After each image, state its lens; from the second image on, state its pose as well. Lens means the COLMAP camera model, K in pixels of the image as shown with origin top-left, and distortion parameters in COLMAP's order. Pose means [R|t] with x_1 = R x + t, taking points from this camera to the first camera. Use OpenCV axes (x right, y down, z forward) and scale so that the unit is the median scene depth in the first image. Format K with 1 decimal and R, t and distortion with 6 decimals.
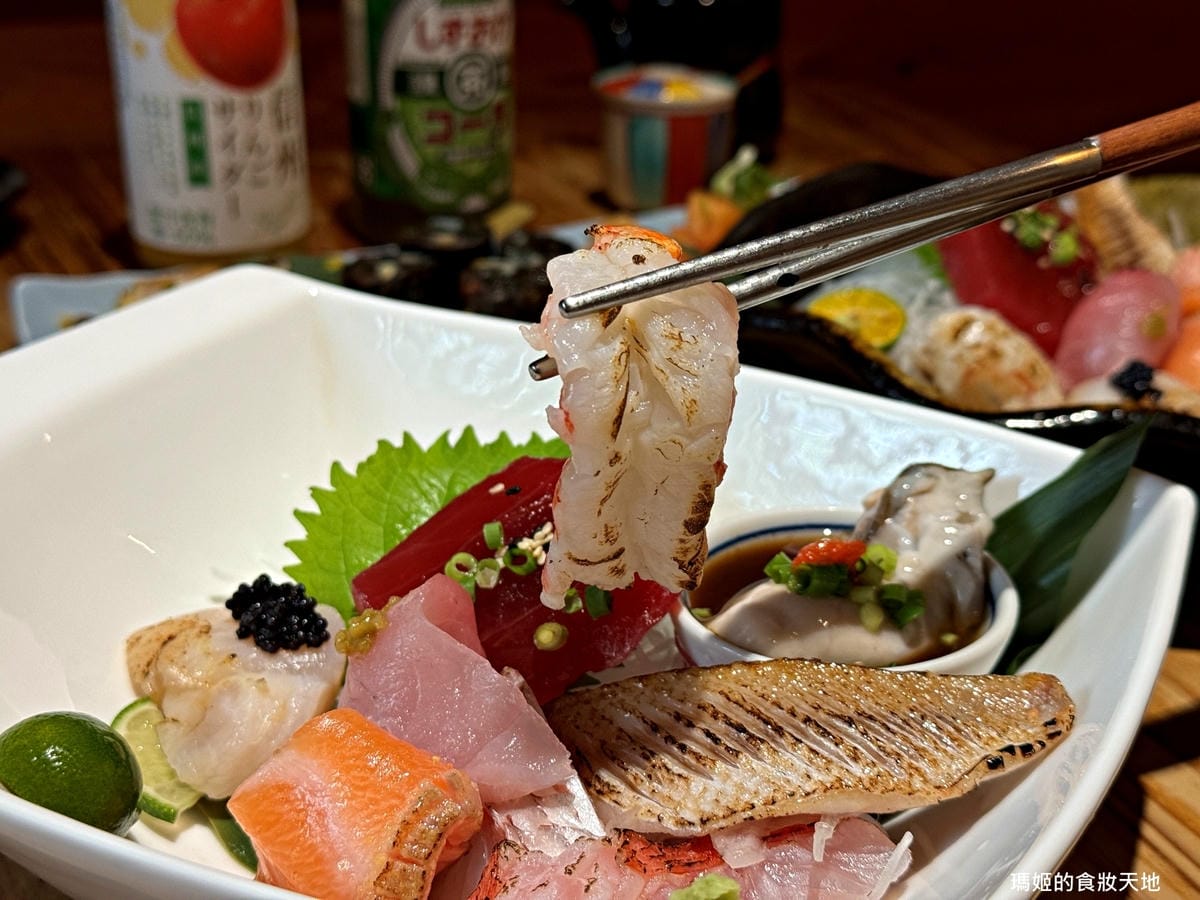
lens RADIAL K [[1659.2, 0, 623.5], [0, 1659.2, 450.9], [0, 0, 1]] dist [0.192550, -0.628170]
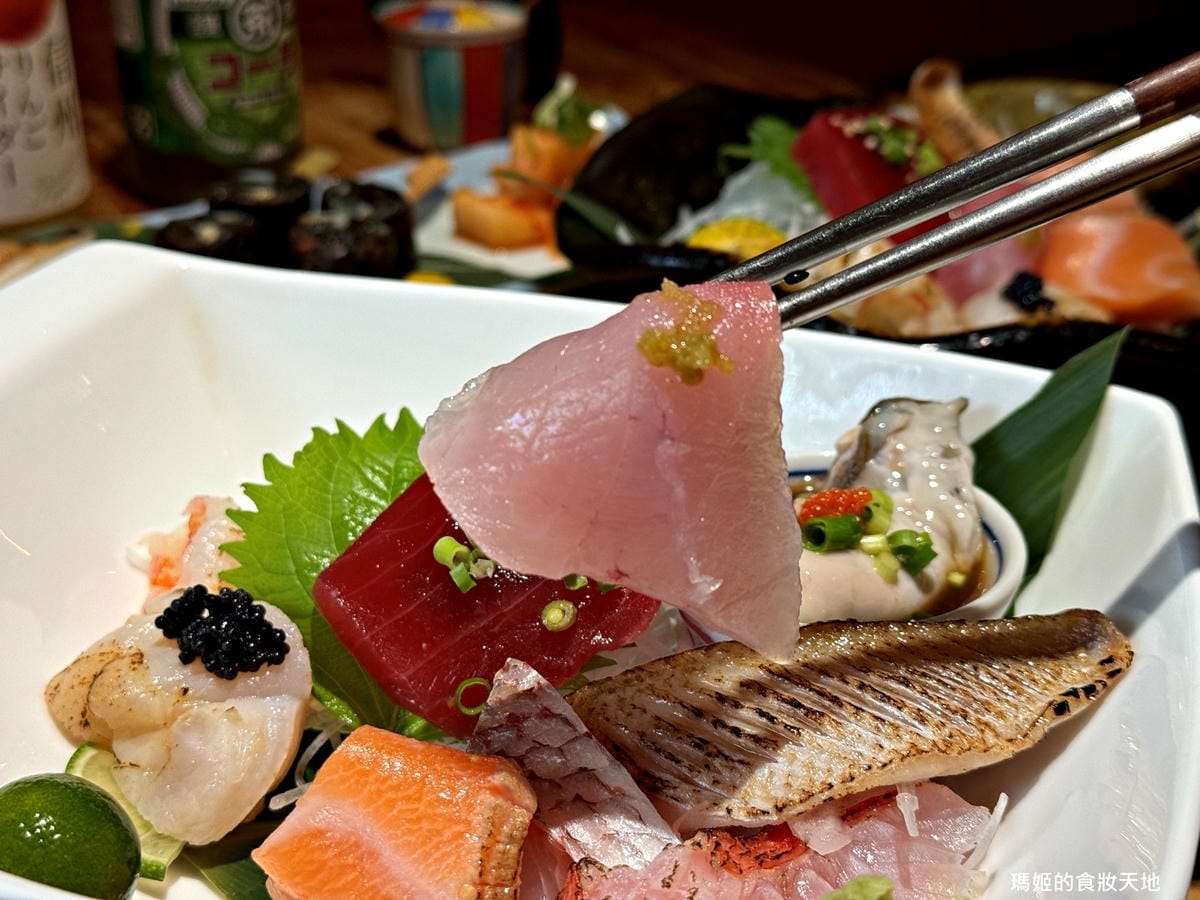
lens RADIAL K [[1686.4, 0, 602.8], [0, 1686.4, 424.2], [0, 0, 1]] dist [0.182450, -0.527921]
pose [[0.981487, -0.091630, 0.168190, -0.152488], [0.087267, 0.995633, 0.033165, -0.025507], [-0.170494, -0.017873, 0.985197, 0.069959]]
